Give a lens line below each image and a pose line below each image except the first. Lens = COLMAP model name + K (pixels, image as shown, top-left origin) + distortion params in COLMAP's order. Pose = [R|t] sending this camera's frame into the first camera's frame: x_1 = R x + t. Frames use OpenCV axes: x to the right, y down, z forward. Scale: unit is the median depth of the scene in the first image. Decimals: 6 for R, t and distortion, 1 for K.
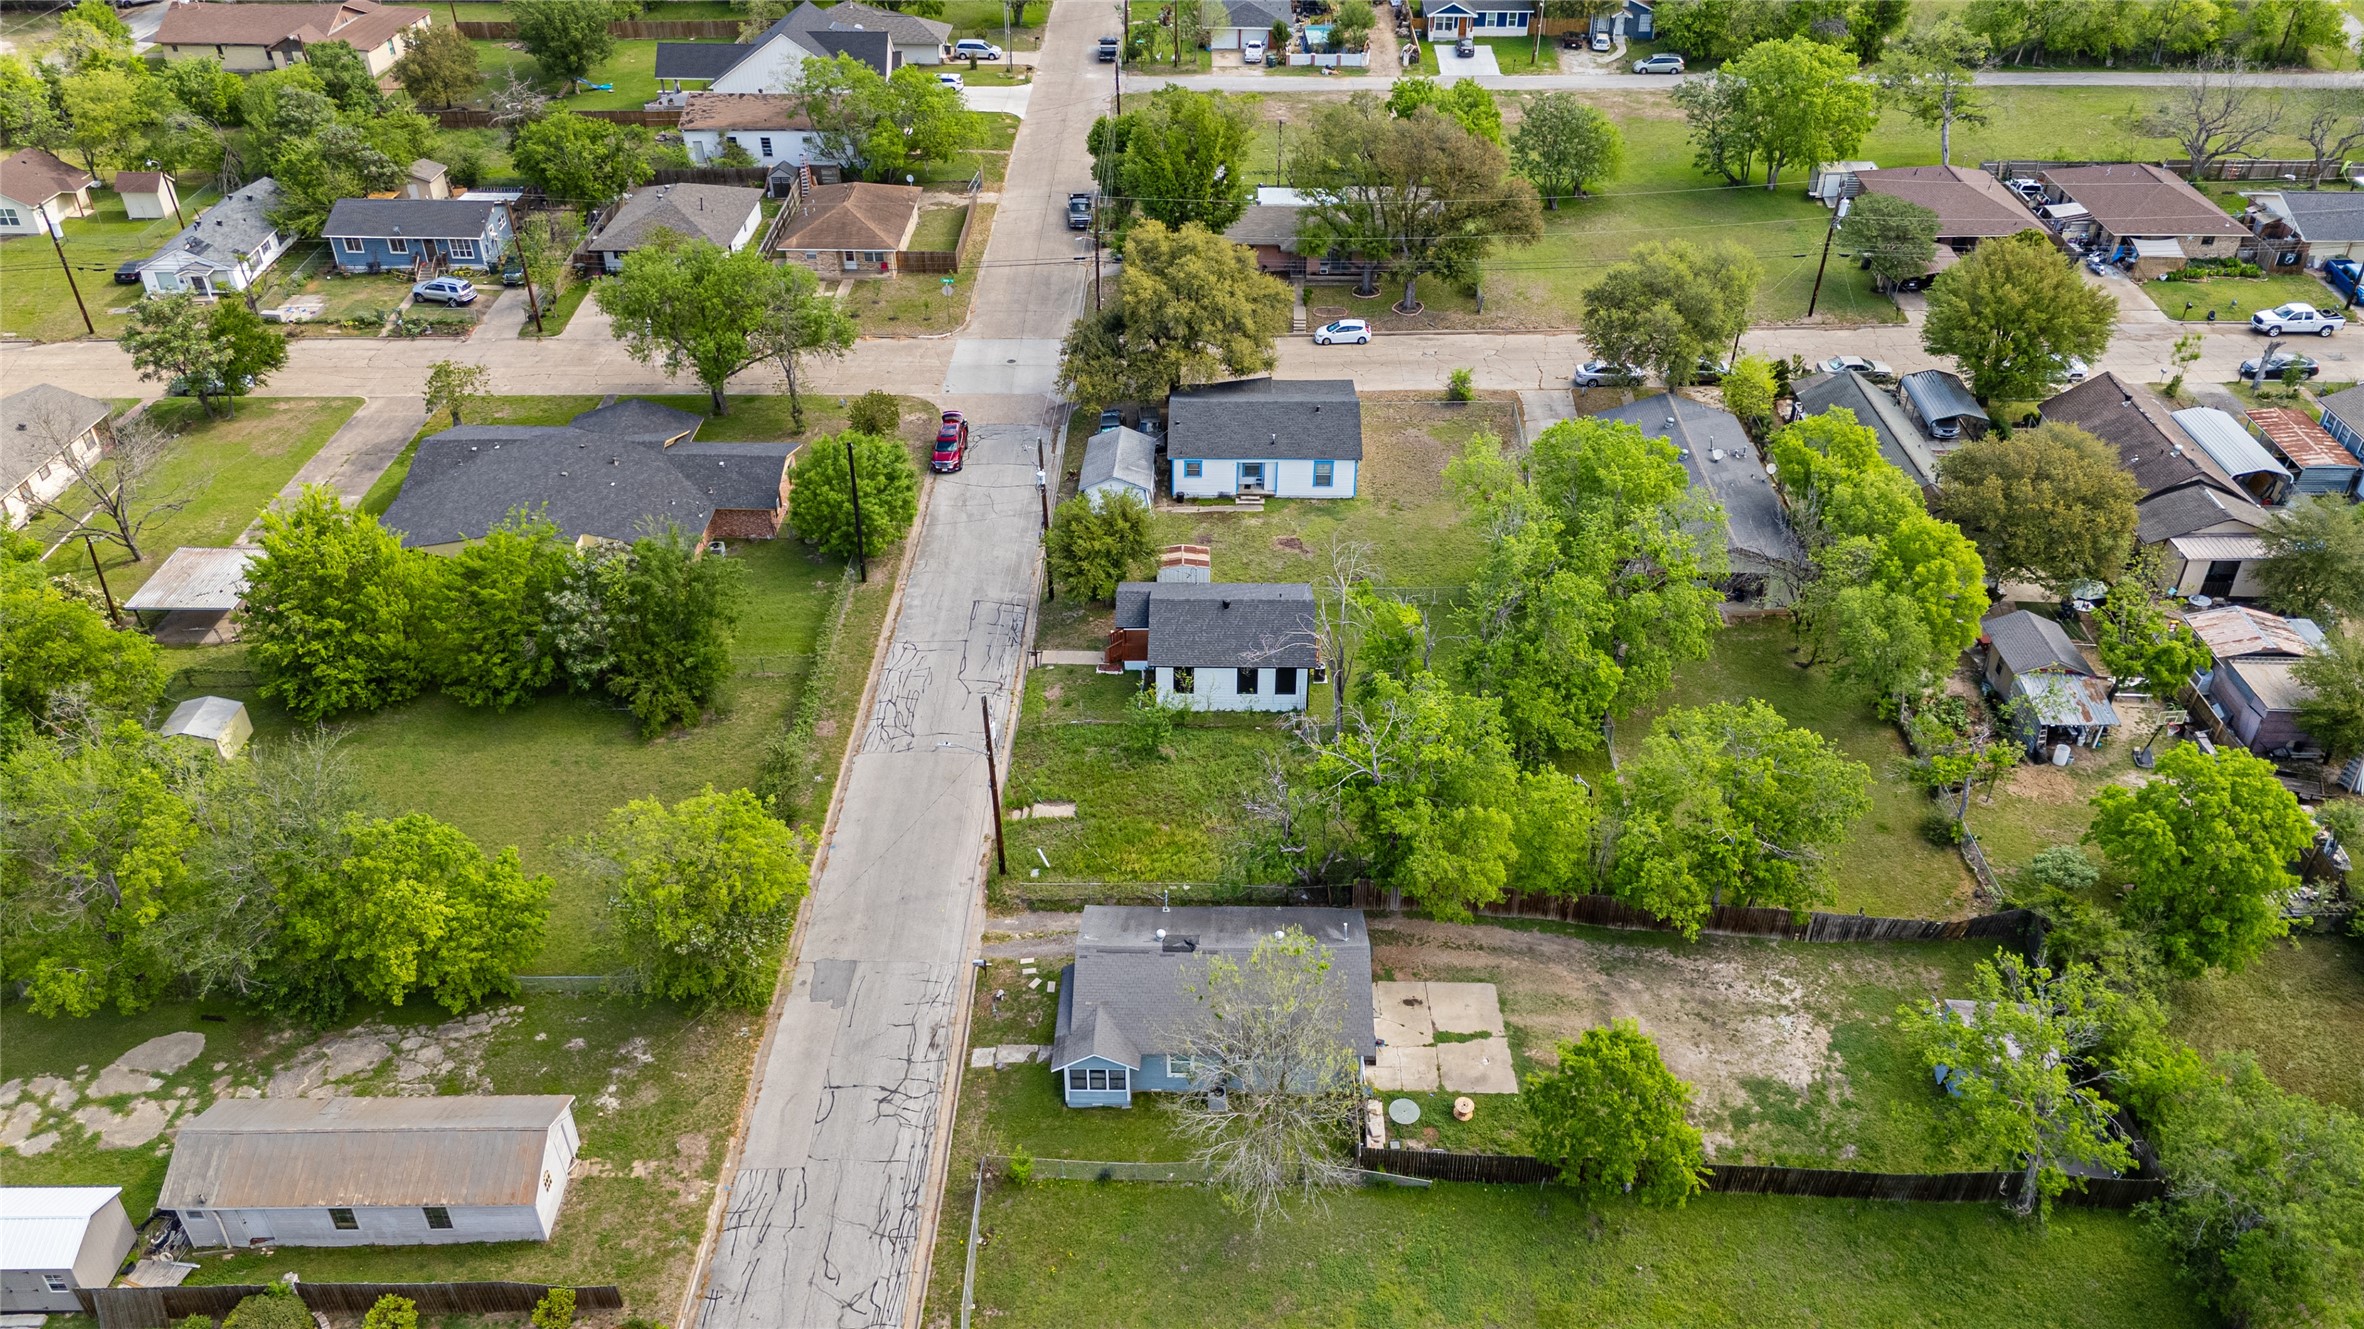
lens RADIAL K [[1732.6, 0, 1188.9], [0, 1732.6, 661.8], [0, 0, 1]] dist [0.060438, -0.051229]
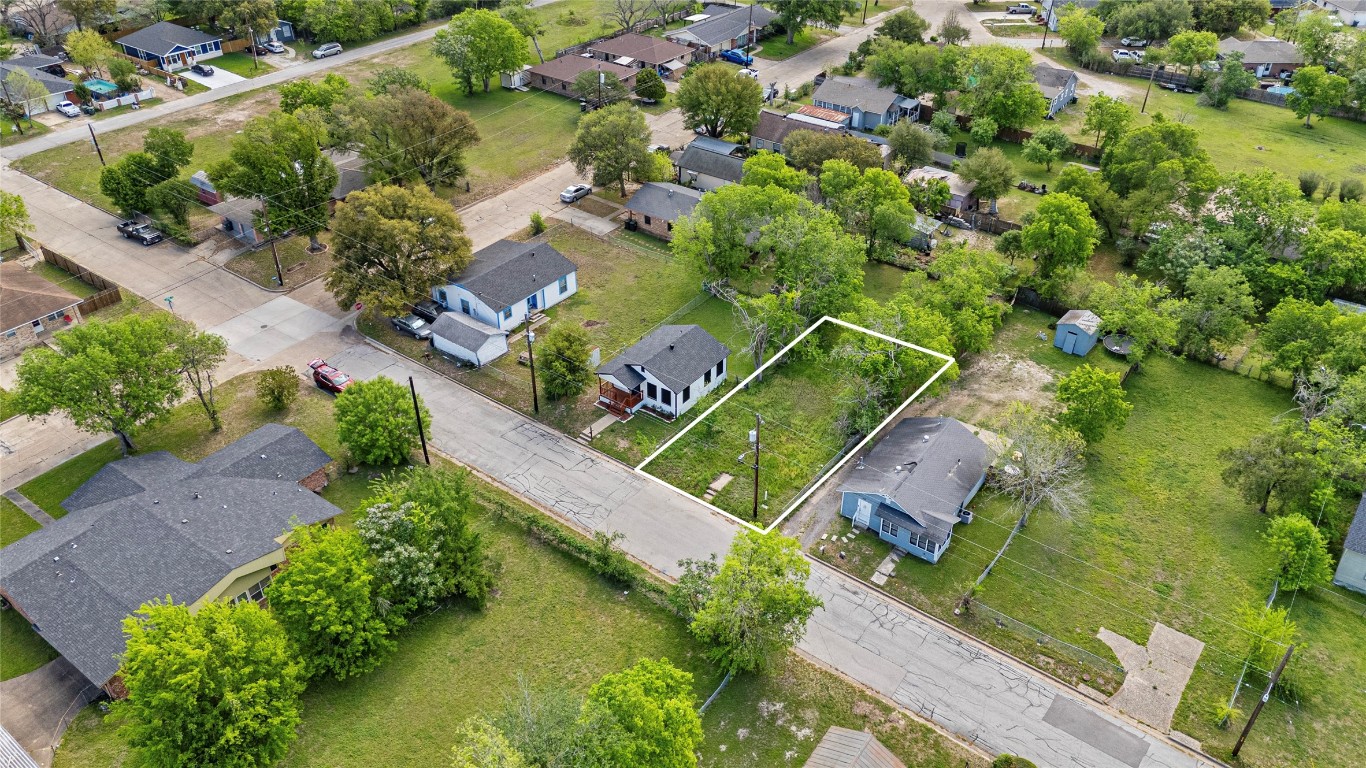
lens RADIAL K [[1001.1, 0, 687.0], [0, 1001.1, 382.5], [0, 0, 1]] dist [0.060438, -0.051229]
pose [[0.575802, -0.455706, 0.678811, -0.562166], [0.457880, 0.867581, 0.194036, -0.160201], [-0.677346, 0.199088, 0.708213, 0.237752]]
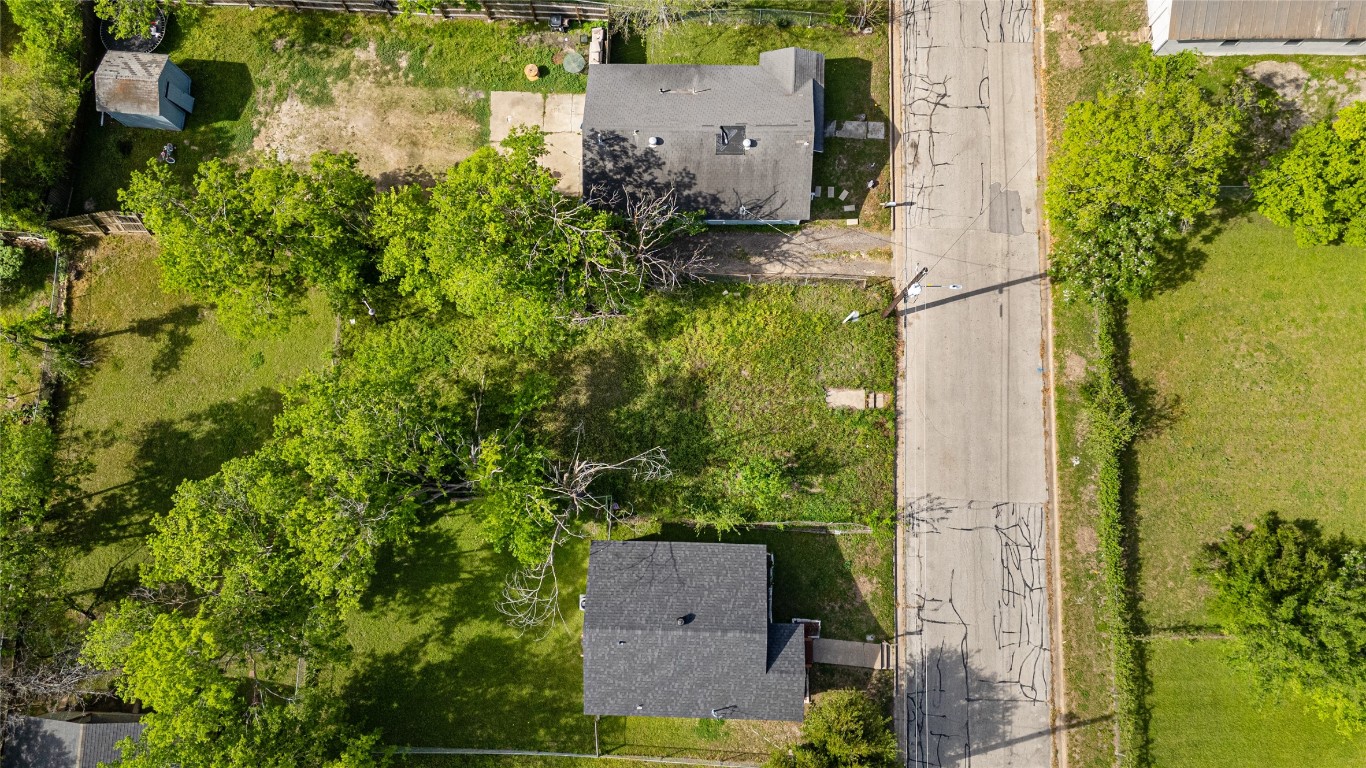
lens RADIAL K [[1001.1, 0, 687.0], [0, 1001.1, 382.5], [0, 0, 1]] dist [0.060438, -0.051229]
pose [[-0.999624, -0.002086, 0.027354, 0.004841], [0.025634, -0.426222, 0.904256, -0.380632], [0.009773, 0.904616, 0.426115, 0.558469]]
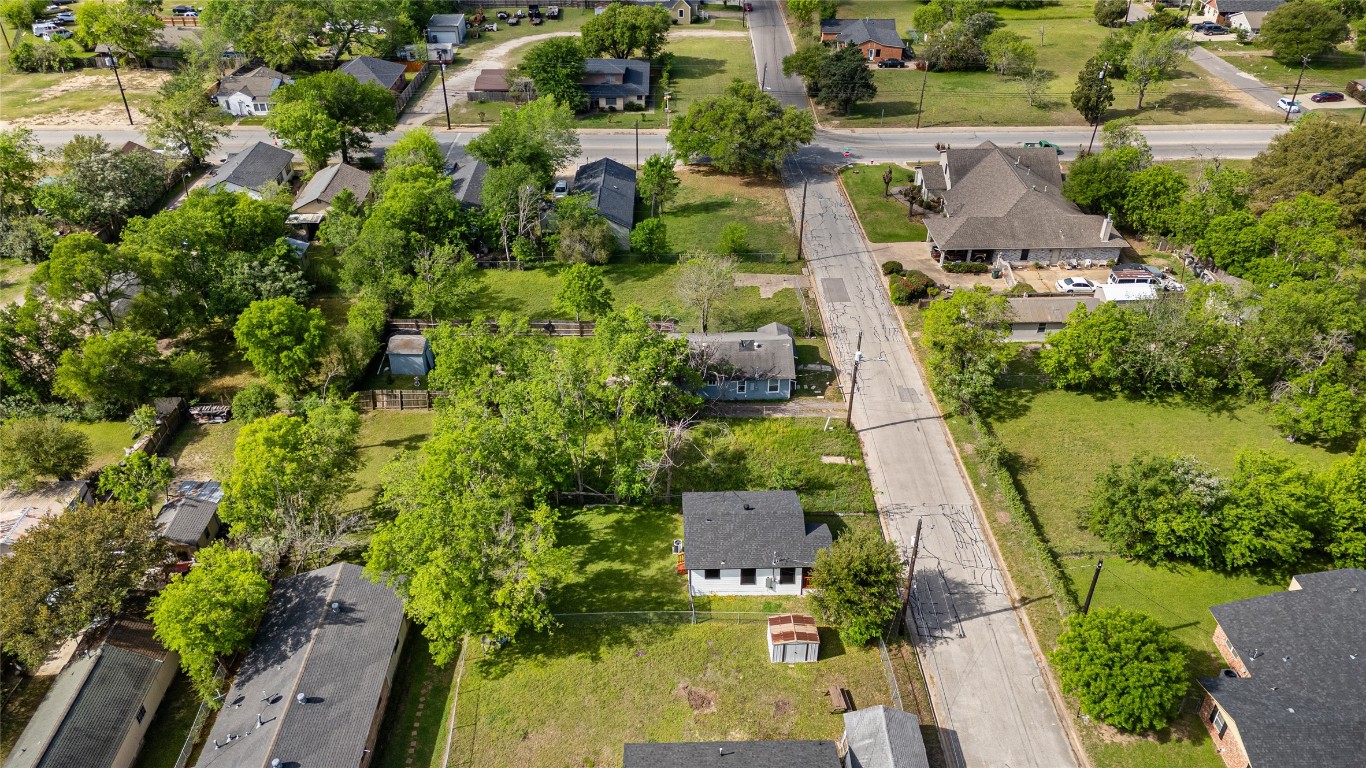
lens RADIAL K [[1001.1, 0, 687.0], [0, 1001.1, 382.5], [0, 0, 1]] dist [0.060438, -0.051229]
pose [[-0.998880, 0.029560, -0.036955, 0.081765], [-0.023066, 0.377746, 0.925622, -0.683552], [0.041321, 0.925437, -0.376641, 1.013708]]
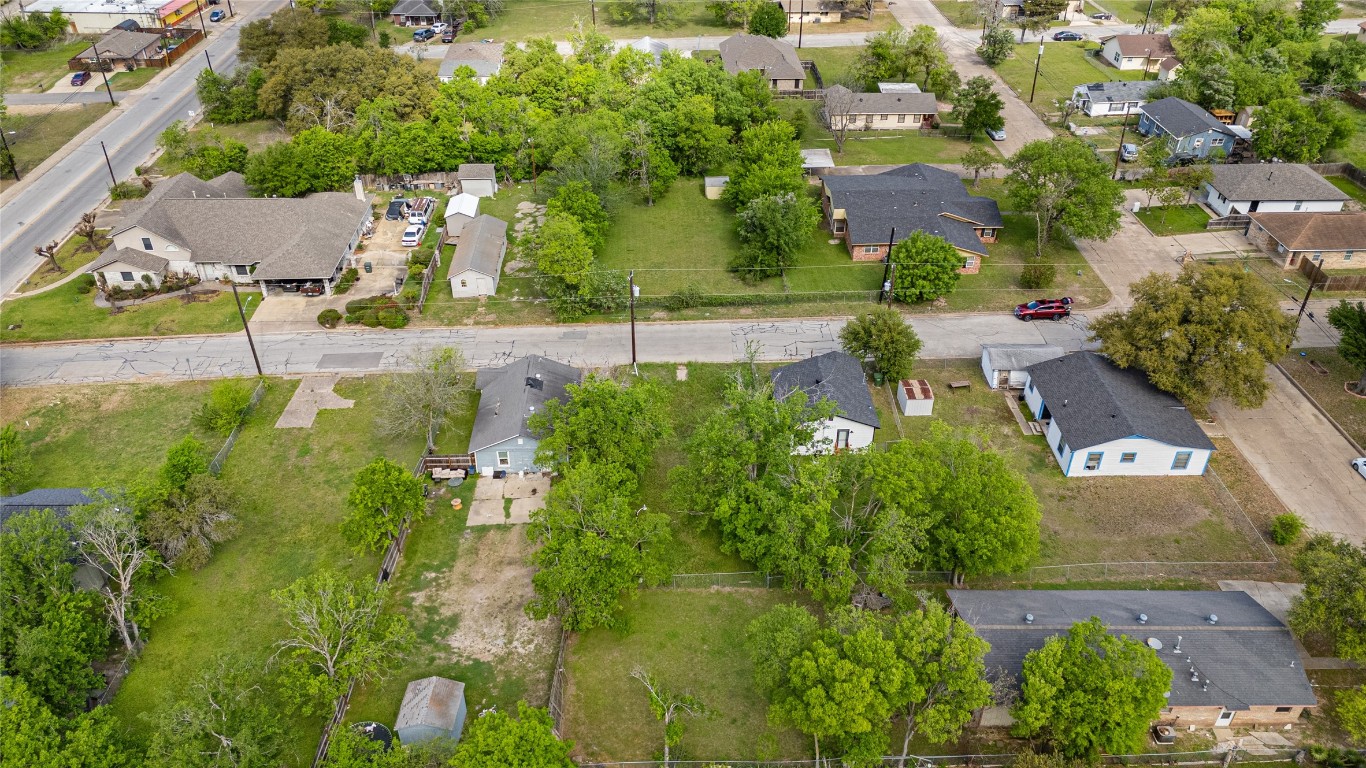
lens RADIAL K [[1001.1, 0, 687.0], [0, 1001.1, 382.5], [0, 0, 1]] dist [0.060438, -0.051229]
pose [[0.044580, 0.564226, -0.824416, 0.661881], [-0.561951, 0.696461, 0.446267, -0.319641], [0.825969, 0.443387, 0.348115, 0.480037]]
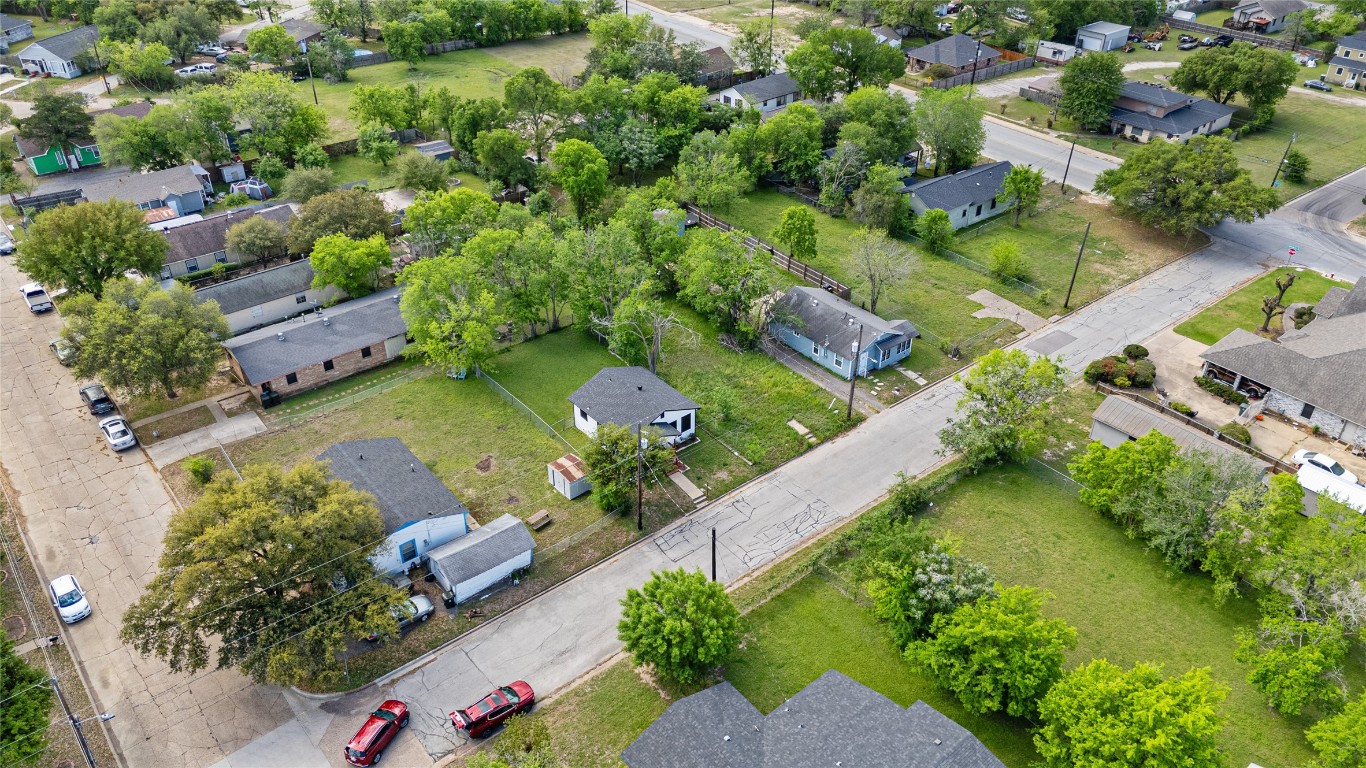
lens RADIAL K [[1001.1, 0, 687.0], [0, 1001.1, 382.5], [0, 0, 1]] dist [0.060438, -0.051229]
pose [[-0.656757, -0.418325, 0.627434, -0.508719], [0.418309, 0.490188, 0.764679, -0.628828], [-0.627445, 0.764670, -0.146945, 0.930350]]
